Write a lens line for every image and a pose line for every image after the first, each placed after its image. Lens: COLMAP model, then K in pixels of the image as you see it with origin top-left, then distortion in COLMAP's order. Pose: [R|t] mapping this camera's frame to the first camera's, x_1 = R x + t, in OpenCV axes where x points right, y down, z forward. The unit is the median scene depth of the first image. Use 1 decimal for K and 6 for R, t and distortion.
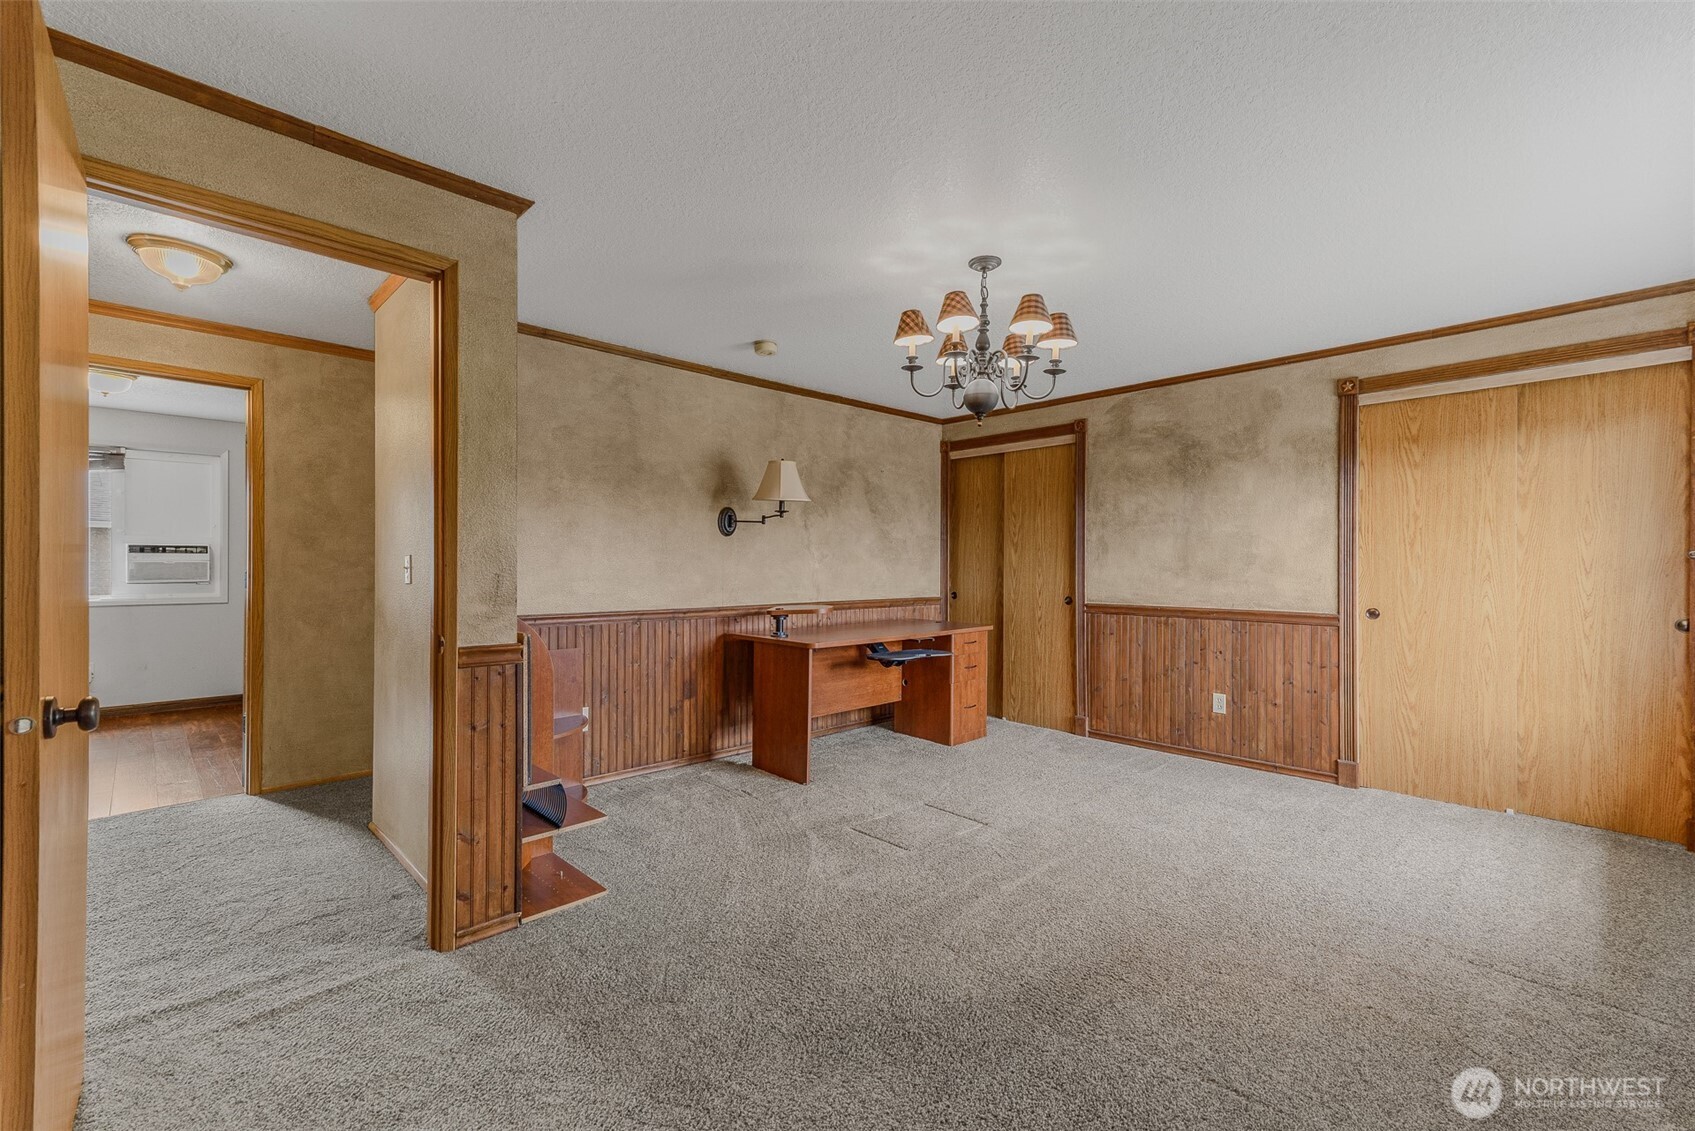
lens RADIAL K [[725.9, 0, 866.3], [0, 725.9, 562.7], [0, 0, 1]] dist [0.021868, 0.000458]
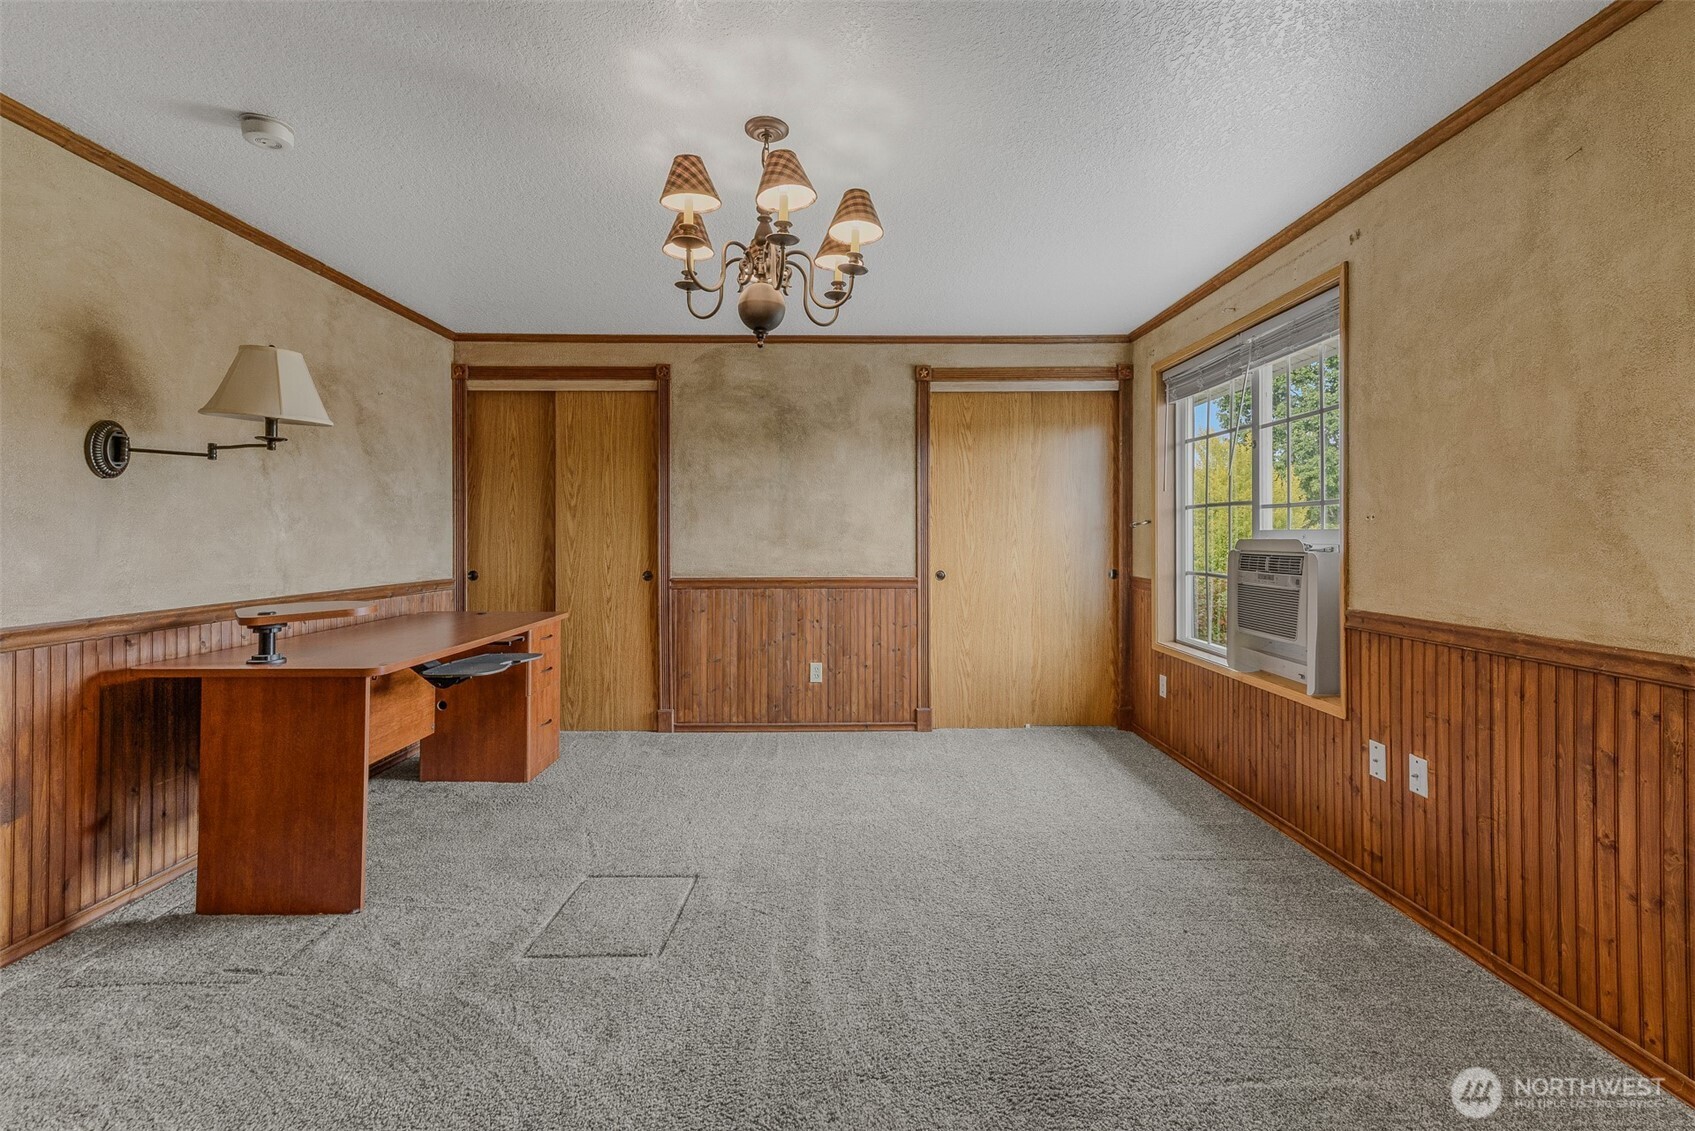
lens RADIAL K [[745.6, 0, 848.3], [0, 745.6, 532.9], [0, 0, 1]] dist [0.019910, -0.000030]
pose [[0.694581, -0.001240, 0.719414, -0.222014], [0.001025, 0.999999, 0.000734, 0.002075], [-0.719414, 0.000228, 0.694581, 0.270399]]
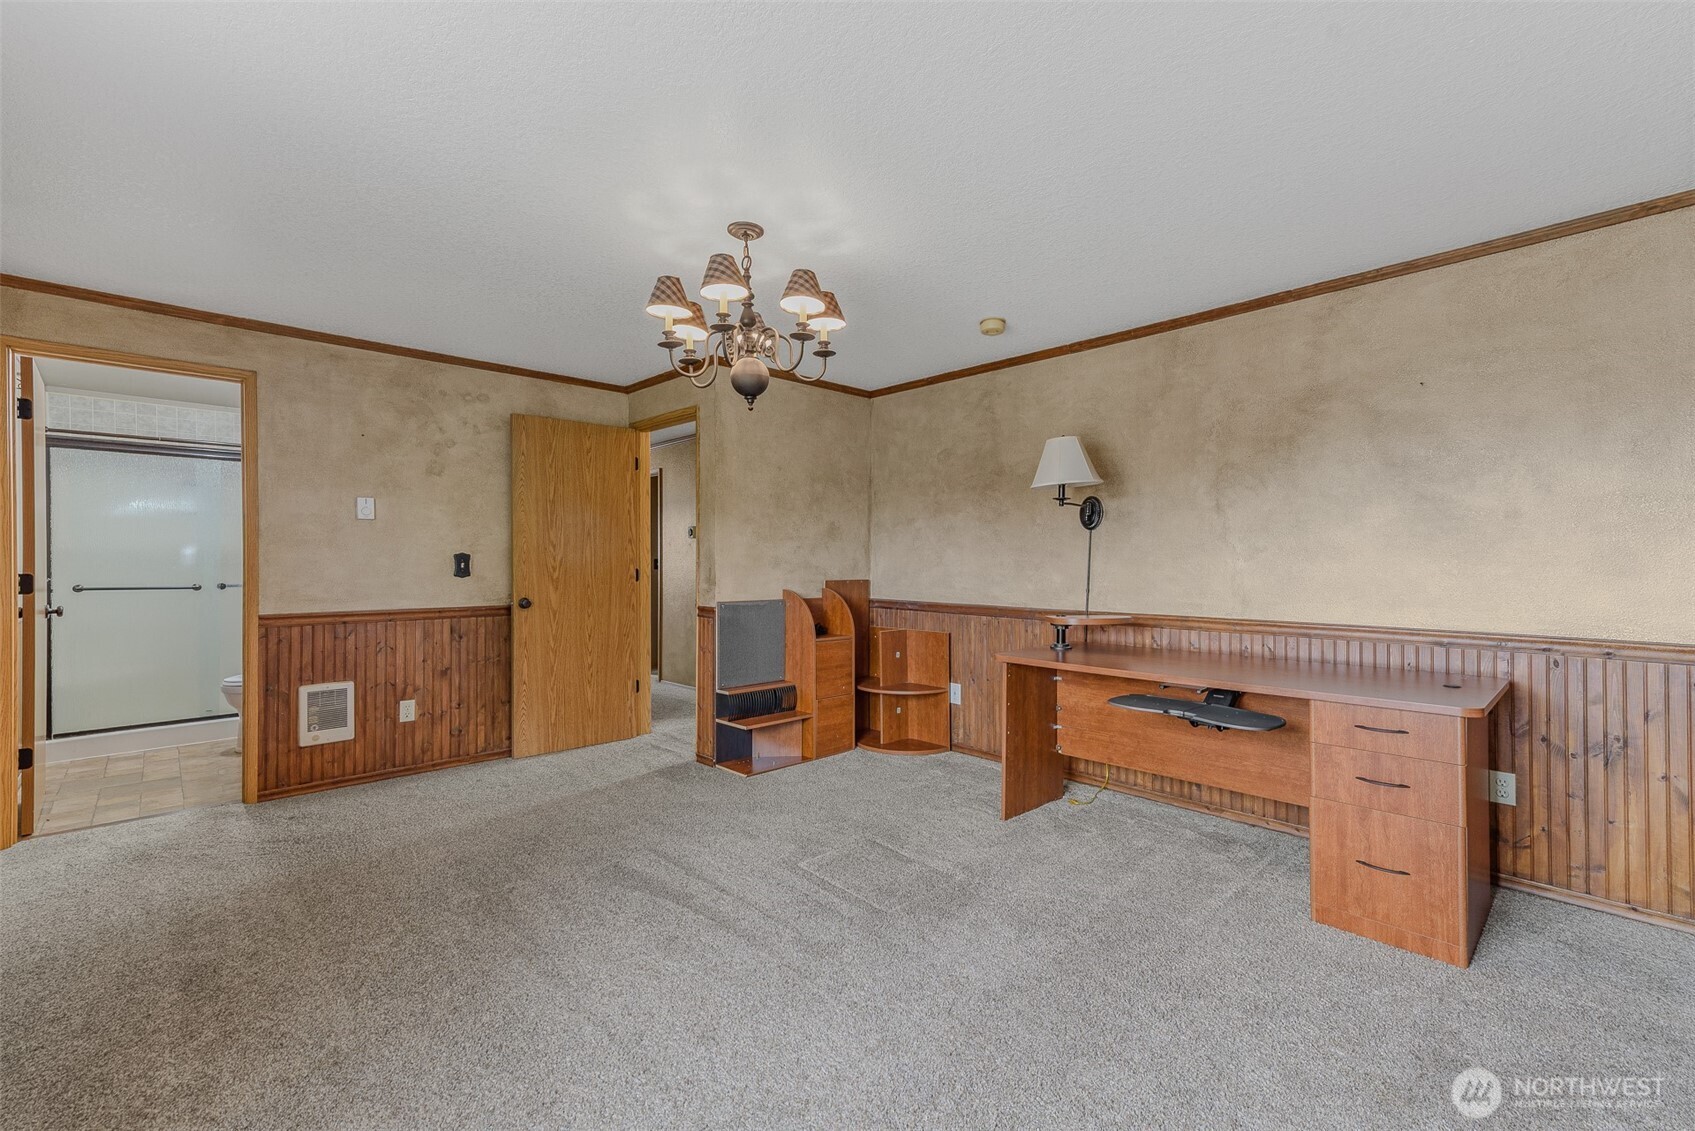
lens RADIAL K [[726.7, 0, 845.1], [0, 726.7, 557.4], [0, 0, 1]] dist [0.021134, 0.000237]
pose [[-0.027624, -0.007660, -0.999589, 0.709935], [0.001101, 0.999970, -0.007693, 0.002847], [0.999618, -0.001314, -0.027614, 0.759079]]
